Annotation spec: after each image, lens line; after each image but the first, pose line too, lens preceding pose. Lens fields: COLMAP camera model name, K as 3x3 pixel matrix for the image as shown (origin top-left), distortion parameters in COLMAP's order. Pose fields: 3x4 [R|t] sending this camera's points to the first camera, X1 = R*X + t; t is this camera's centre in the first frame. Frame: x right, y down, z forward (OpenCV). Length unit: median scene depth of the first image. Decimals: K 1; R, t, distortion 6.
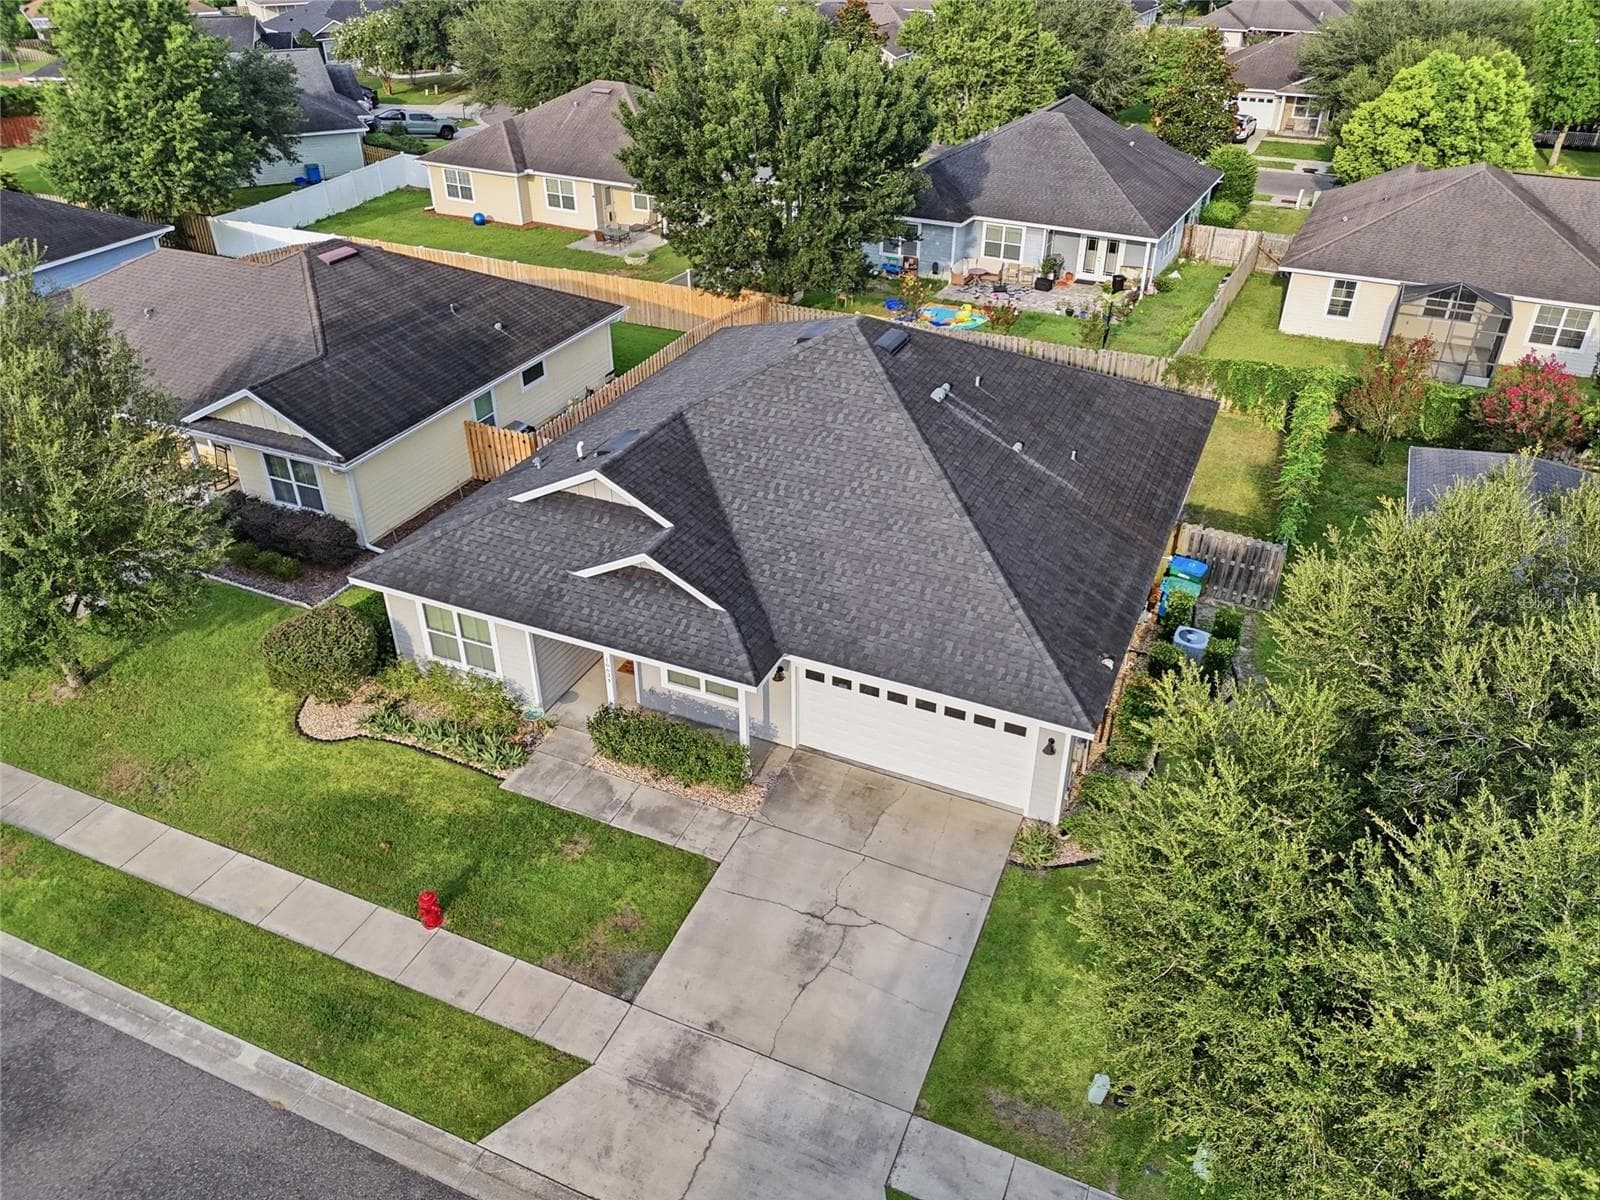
lens RADIAL K [[1168.9, 0, 797.0], [0, 1168.9, 604.4], [0, 0, 1]] dist [0.071253, -0.072674]
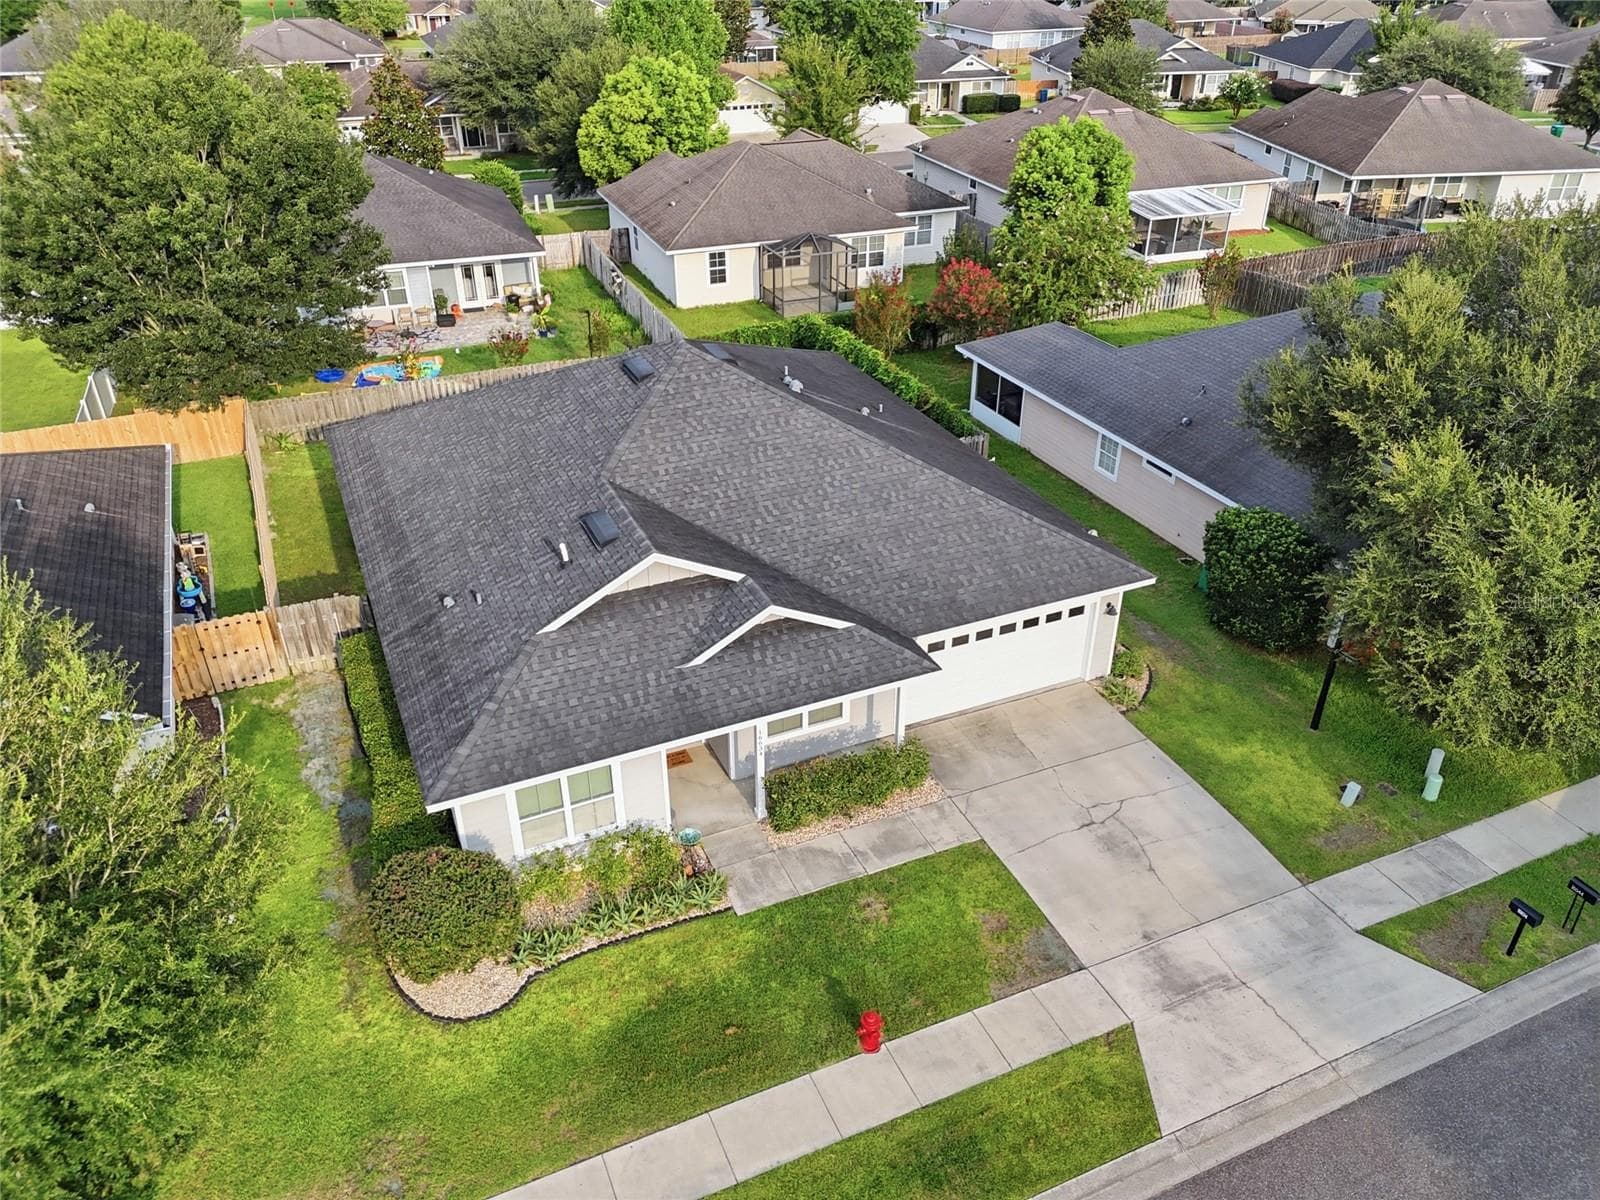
lens RADIAL K [[1168.9, 0, 797.0], [0, 1168.9, 604.4], [0, 0, 1]] dist [0.071253, -0.072674]
pose [[0.669304, -0.387387, 0.634007, -0.659490], [0.402847, 0.906212, 0.128433, -0.144732], [-0.624297, 0.169447, 0.762588, 0.246895]]
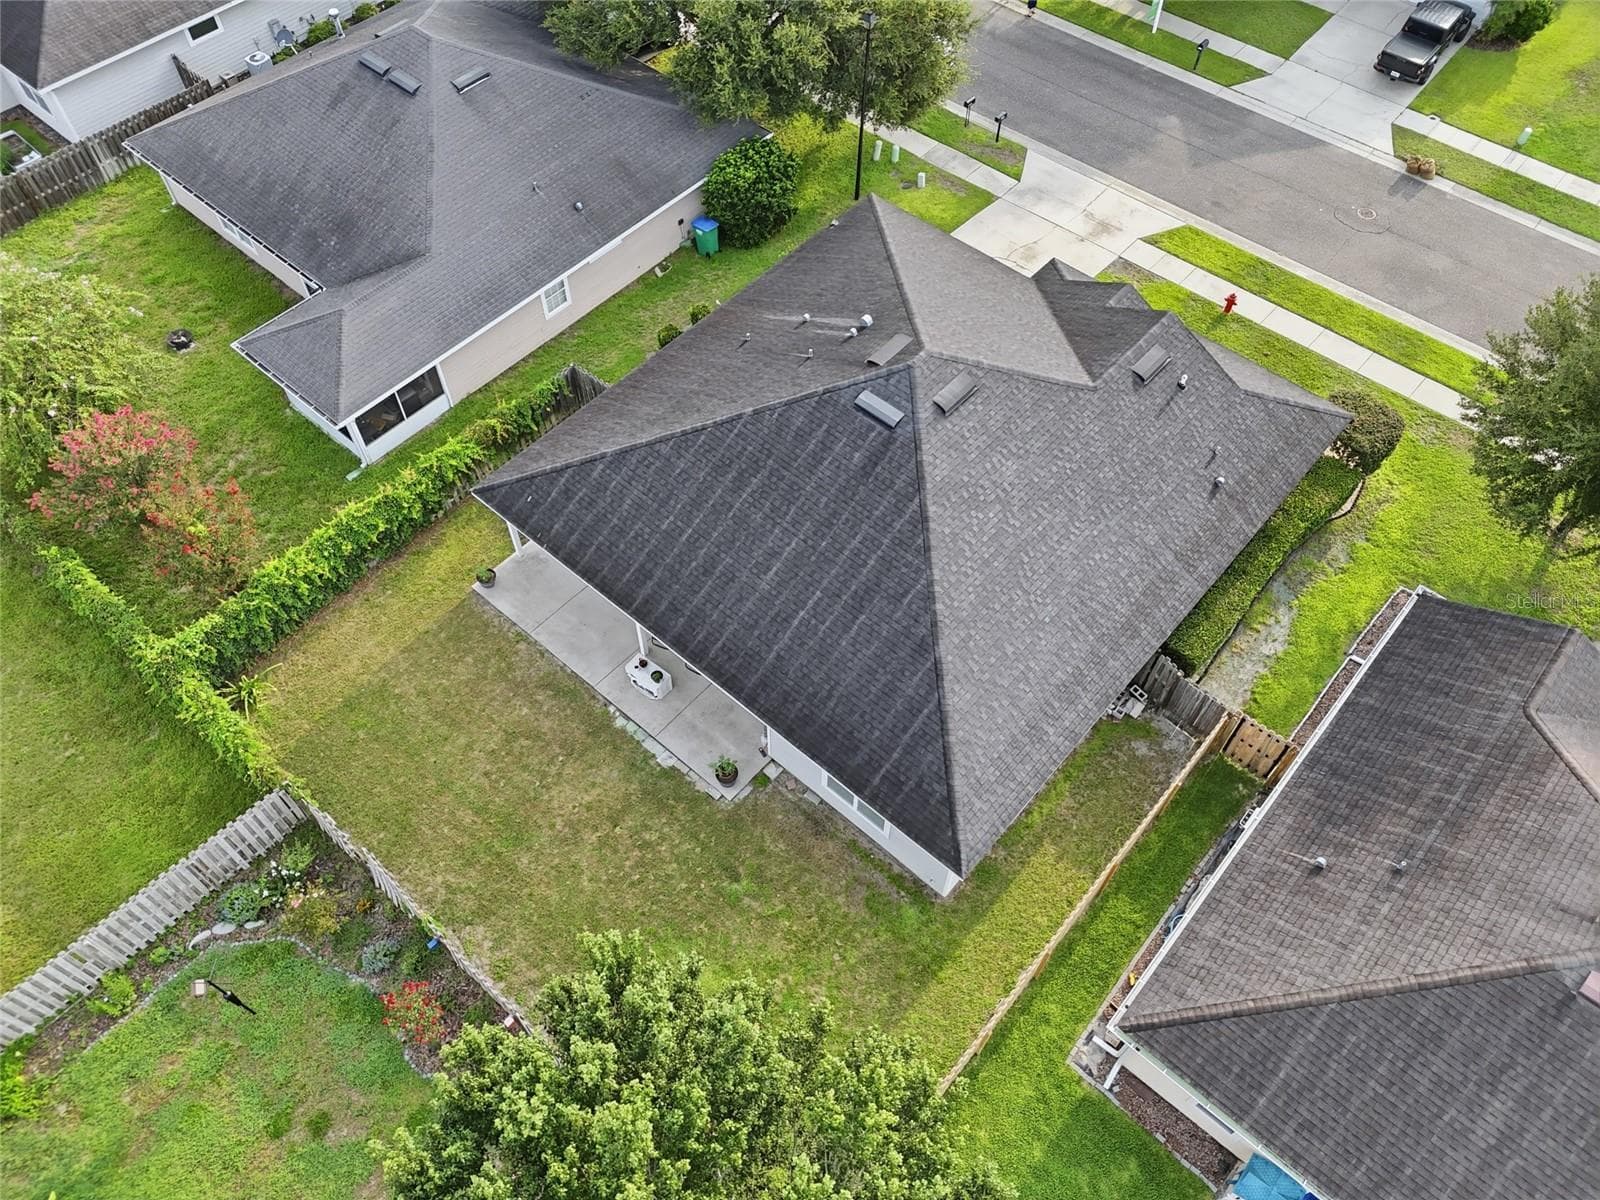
lens RADIAL K [[1168.9, 0, 797.0], [0, 1168.9, 604.4], [0, 0, 1]] dist [0.071253, -0.072674]
pose [[-0.953814, -0.252954, 0.162031, -0.068199], [0.151282, 0.061519, 0.986575, -1.366279], [-0.259526, 0.965521, -0.020411, 1.392159]]
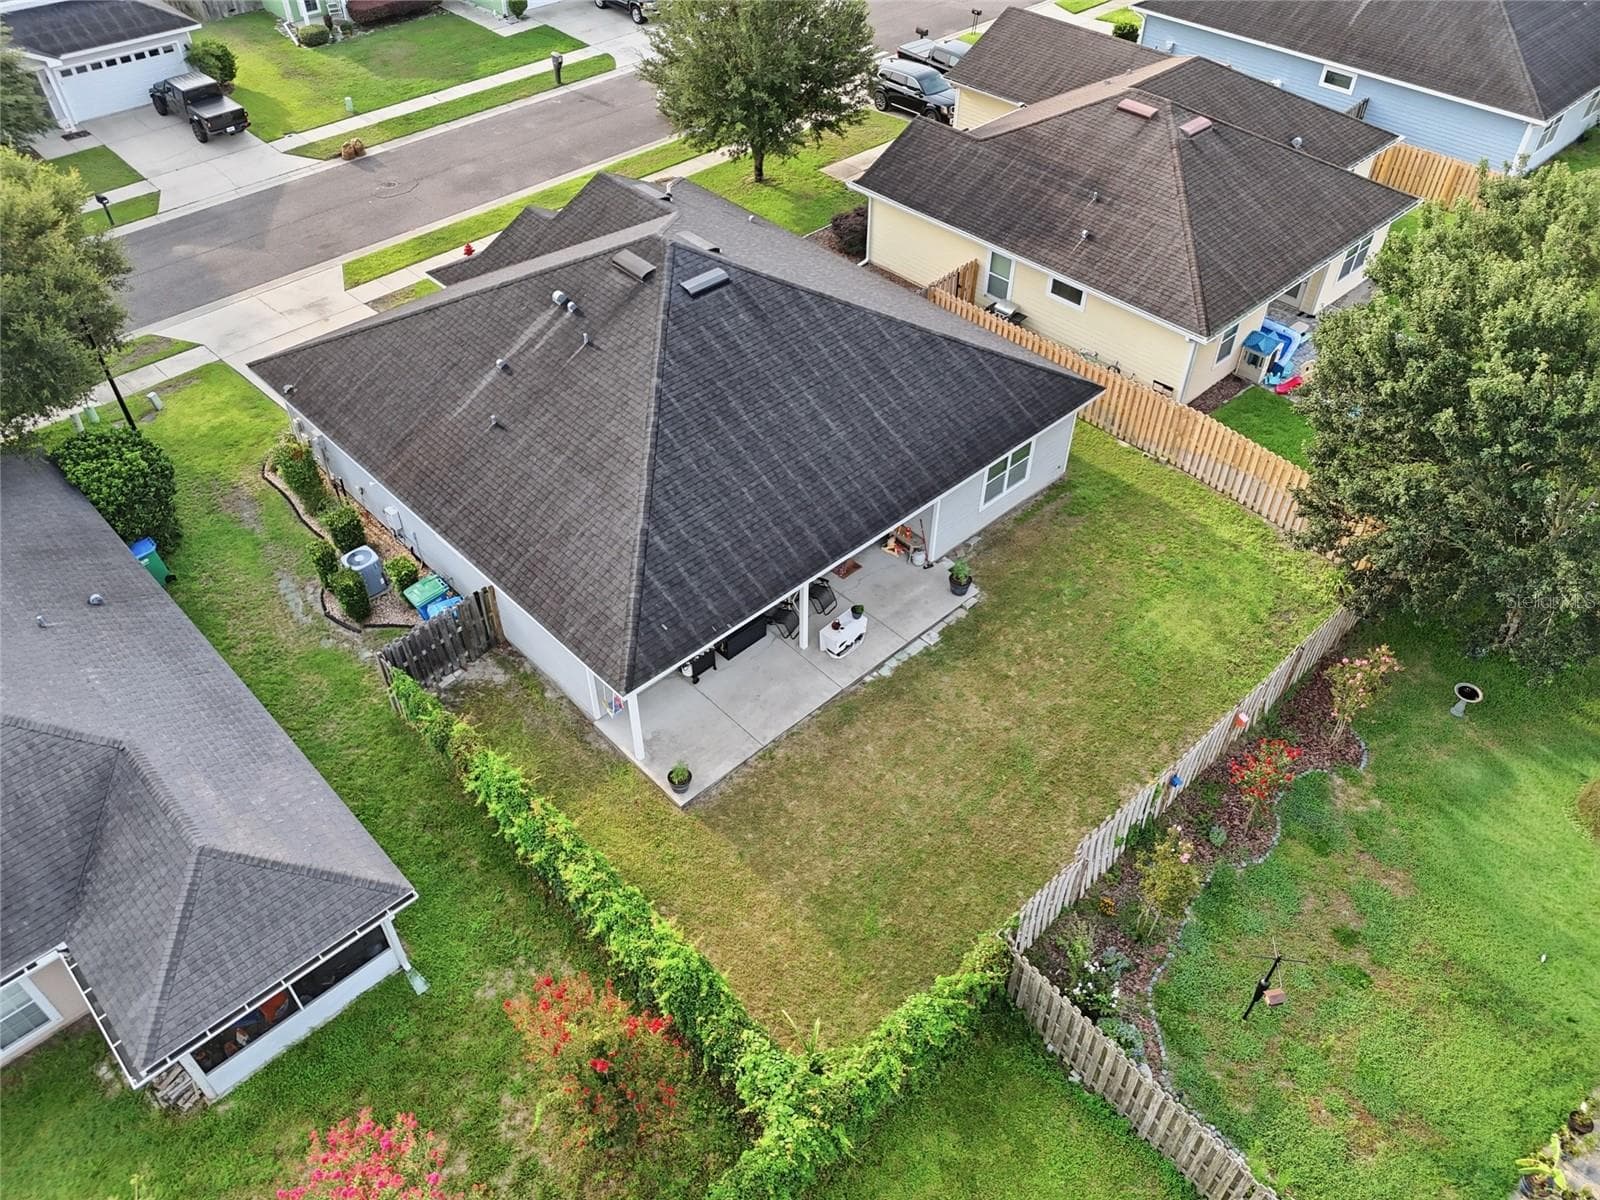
lens RADIAL K [[1168.9, 0, 797.0], [0, 1168.9, 604.4], [0, 0, 1]] dist [0.071253, -0.072674]
pose [[-0.390010, 0.635012, -0.666822, 0.989243], [-0.490954, 0.469247, 0.734011, -1.005406], [0.779010, 0.613650, 0.128750, 1.285317]]
